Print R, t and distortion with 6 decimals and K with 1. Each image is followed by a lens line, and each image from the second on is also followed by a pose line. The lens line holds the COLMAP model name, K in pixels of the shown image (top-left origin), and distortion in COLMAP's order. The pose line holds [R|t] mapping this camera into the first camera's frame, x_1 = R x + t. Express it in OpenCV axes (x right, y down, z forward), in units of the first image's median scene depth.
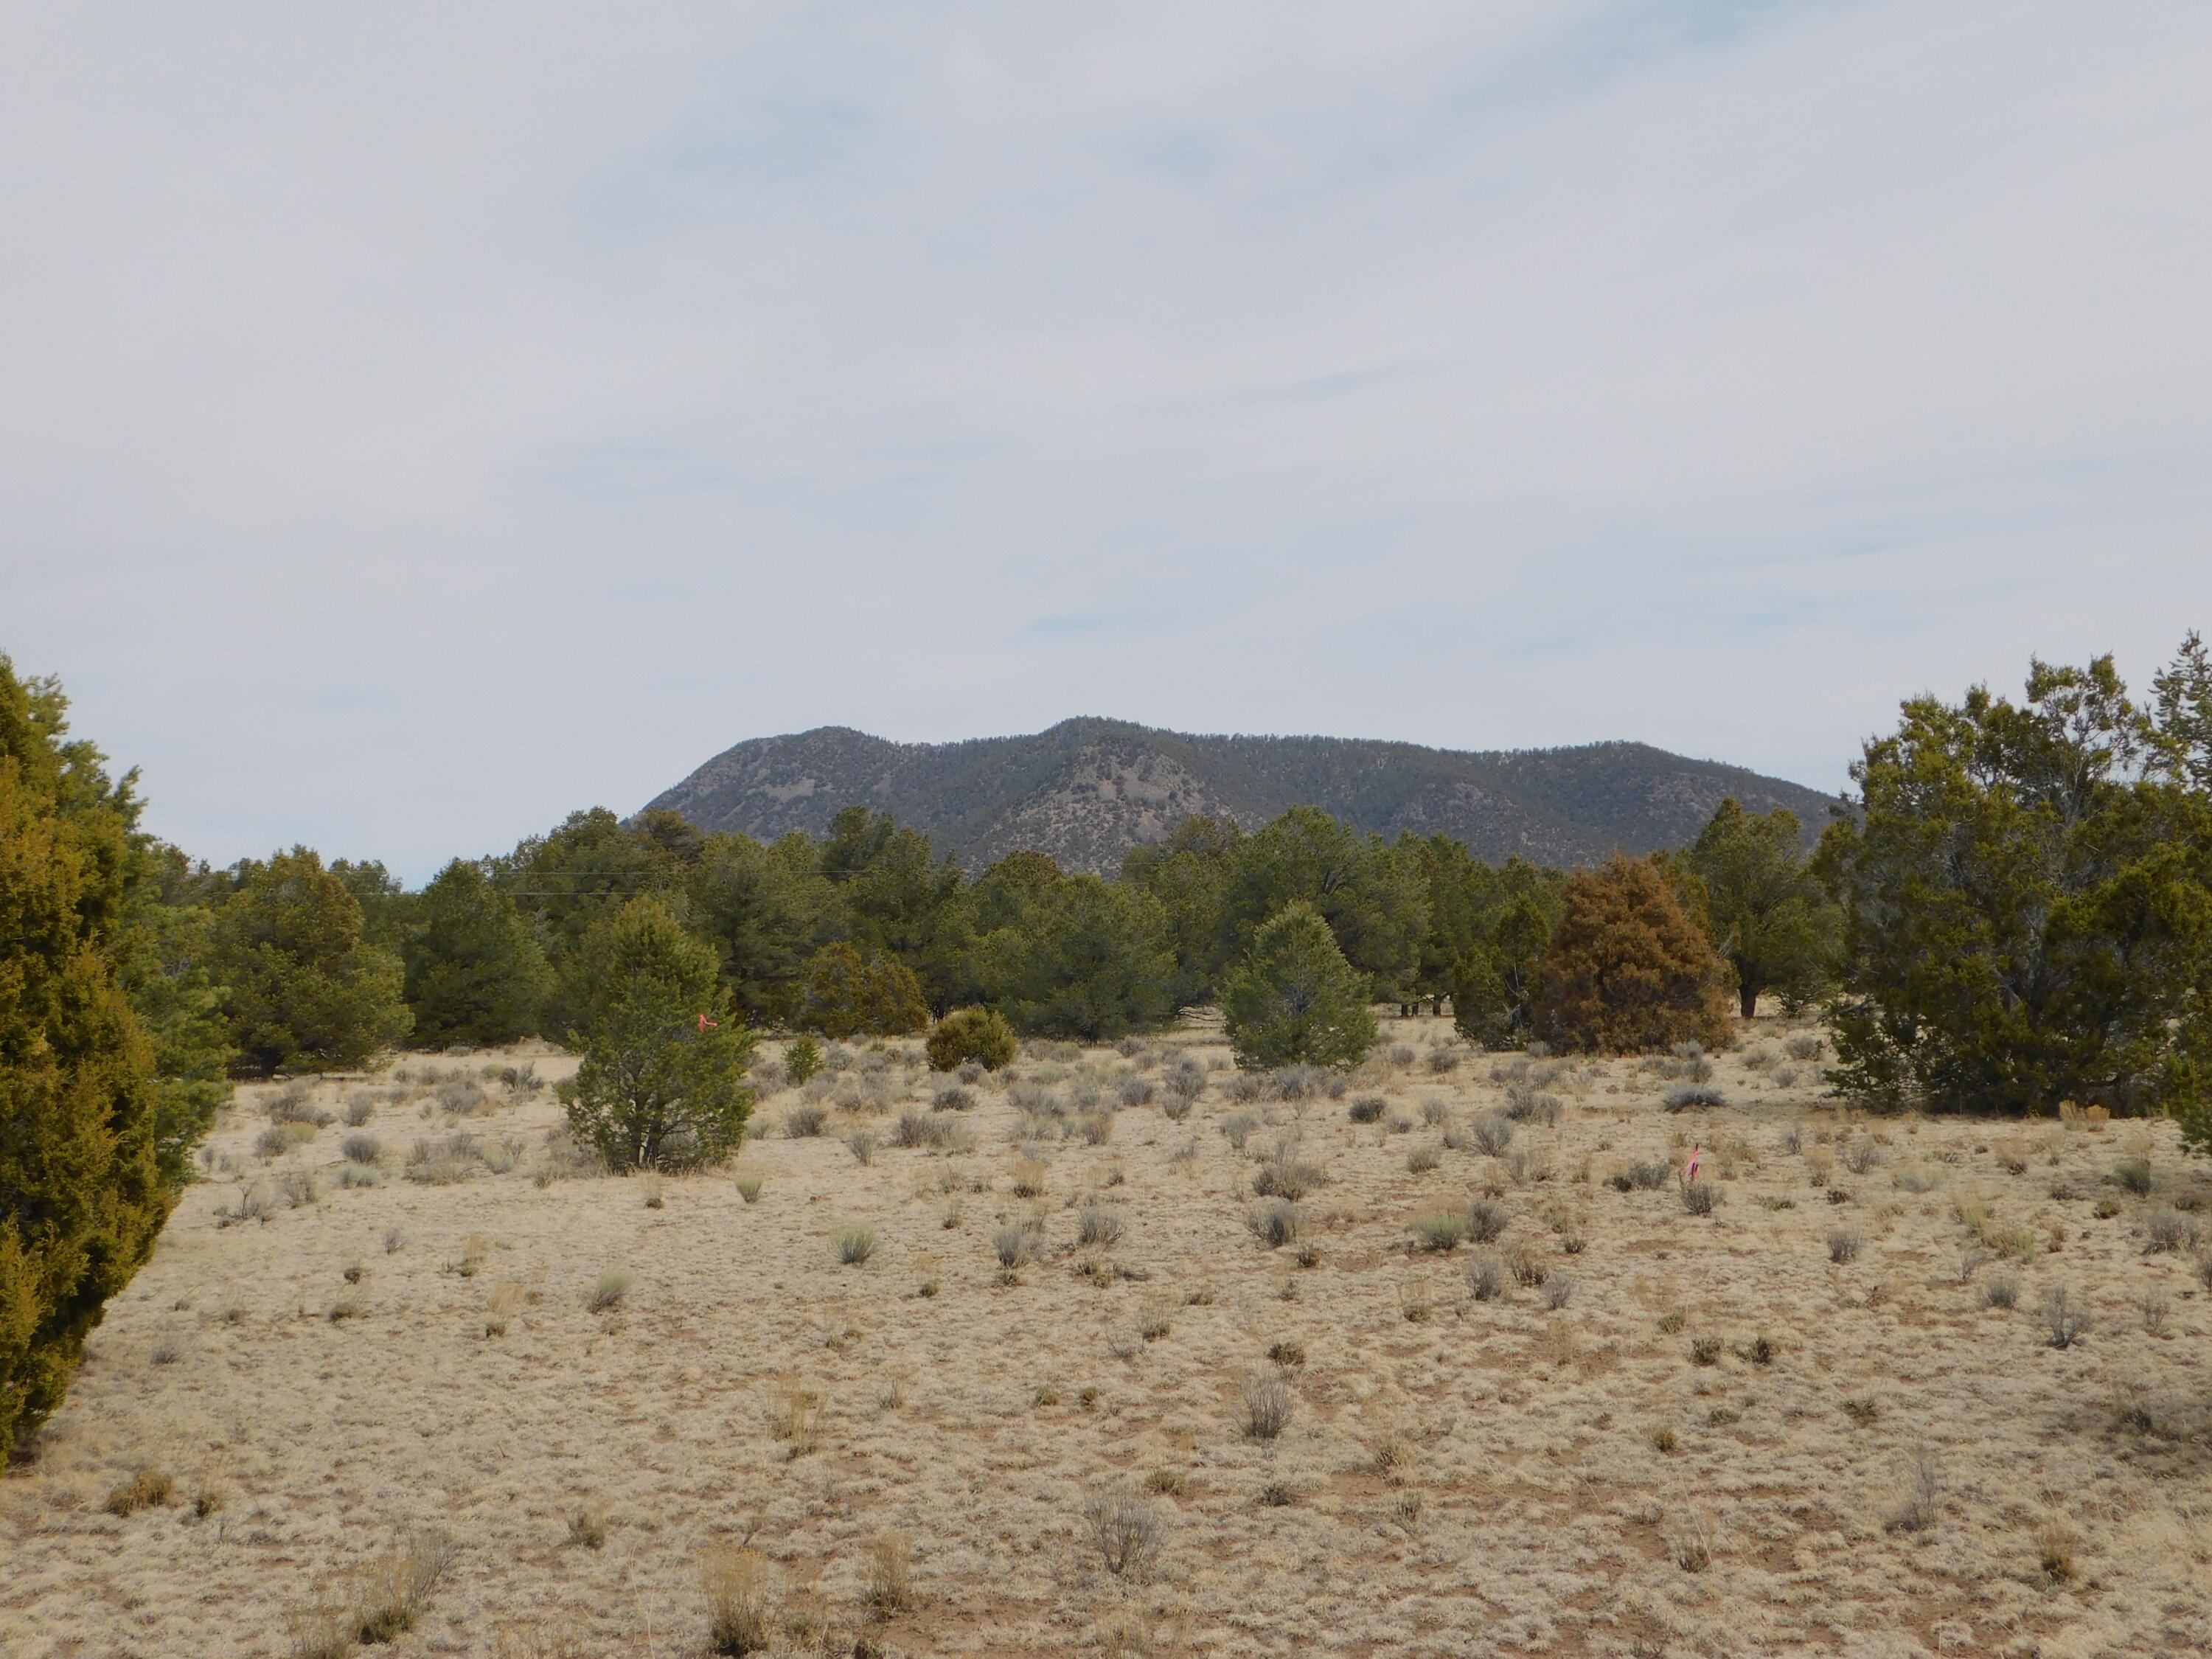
lens RADIAL K [[2956.5, 0, 1105.6], [0, 2956.5, 829.9], [0, 0, 1]] dist [0.002440, 0.000000]
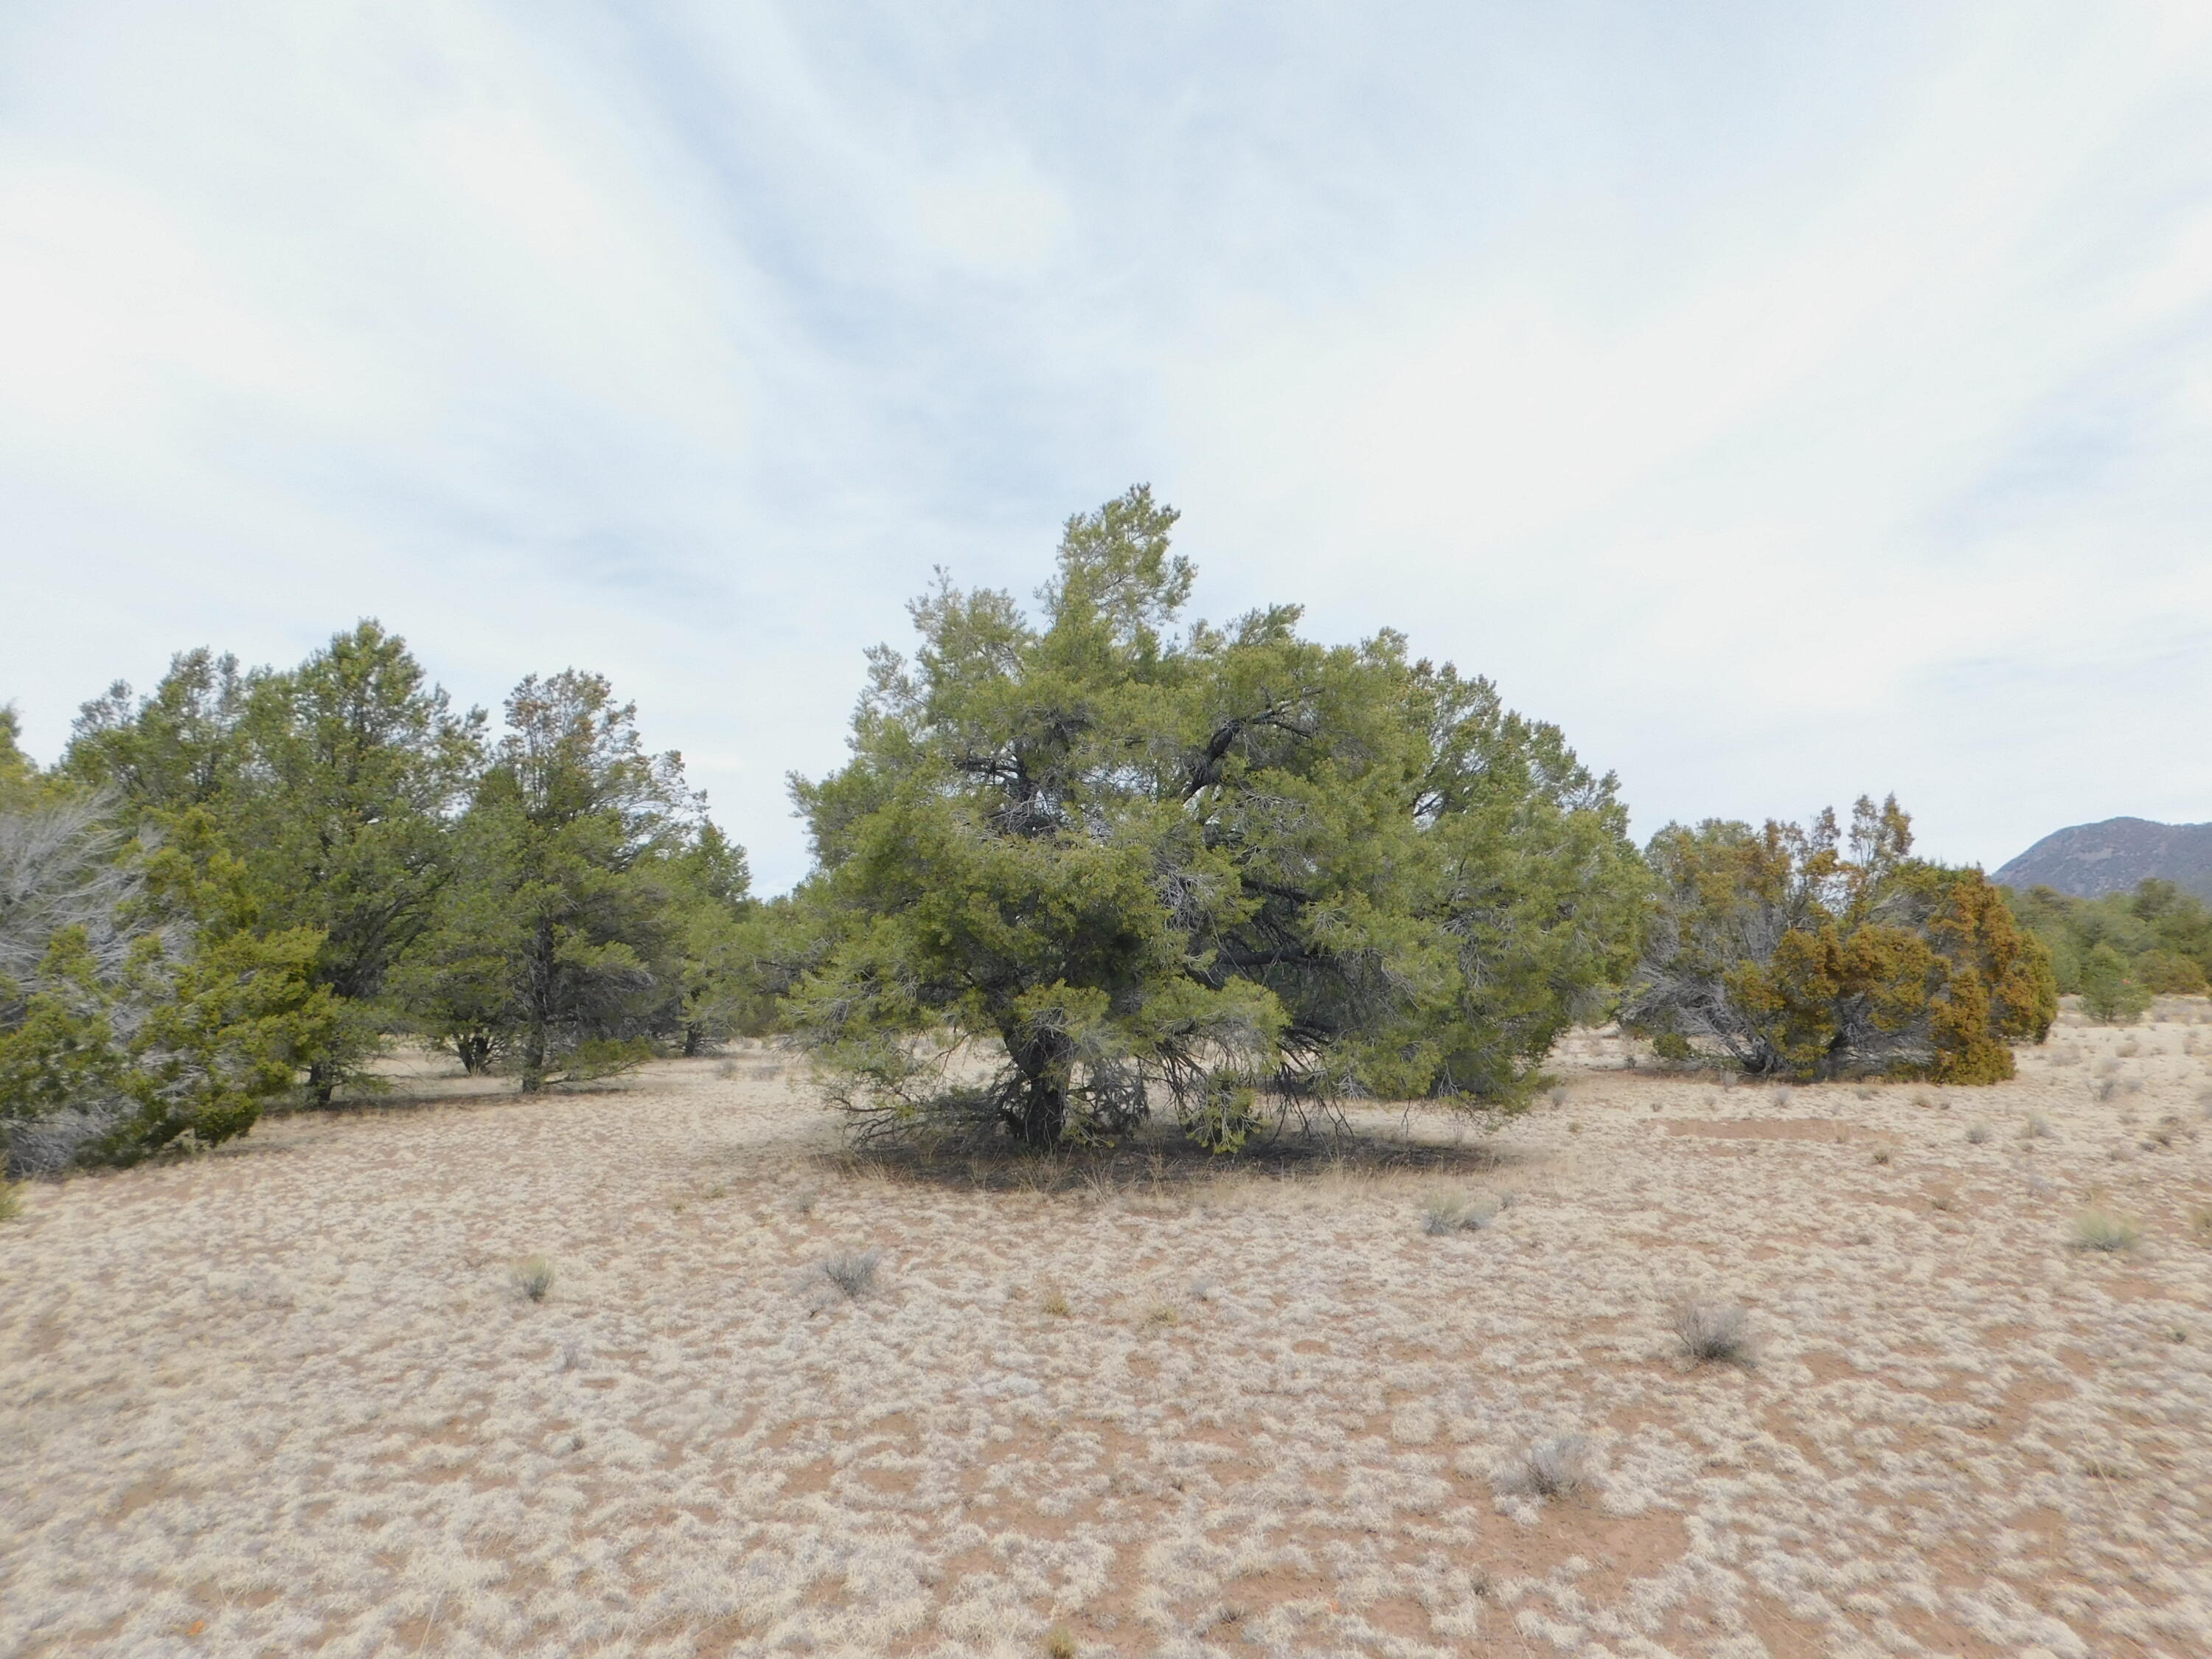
lens RADIAL K [[1501.2, 0, 1108.9], [0, 1501.2, 838.1], [0, 0, 1]] dist [0.000432, 0.000367]
pose [[0.773522, -0.049190, -0.631858, 0.009405], [0.028375, 0.998672, -0.043009, -0.010387], [0.633134, 0.015339, 0.773890, -0.185578]]
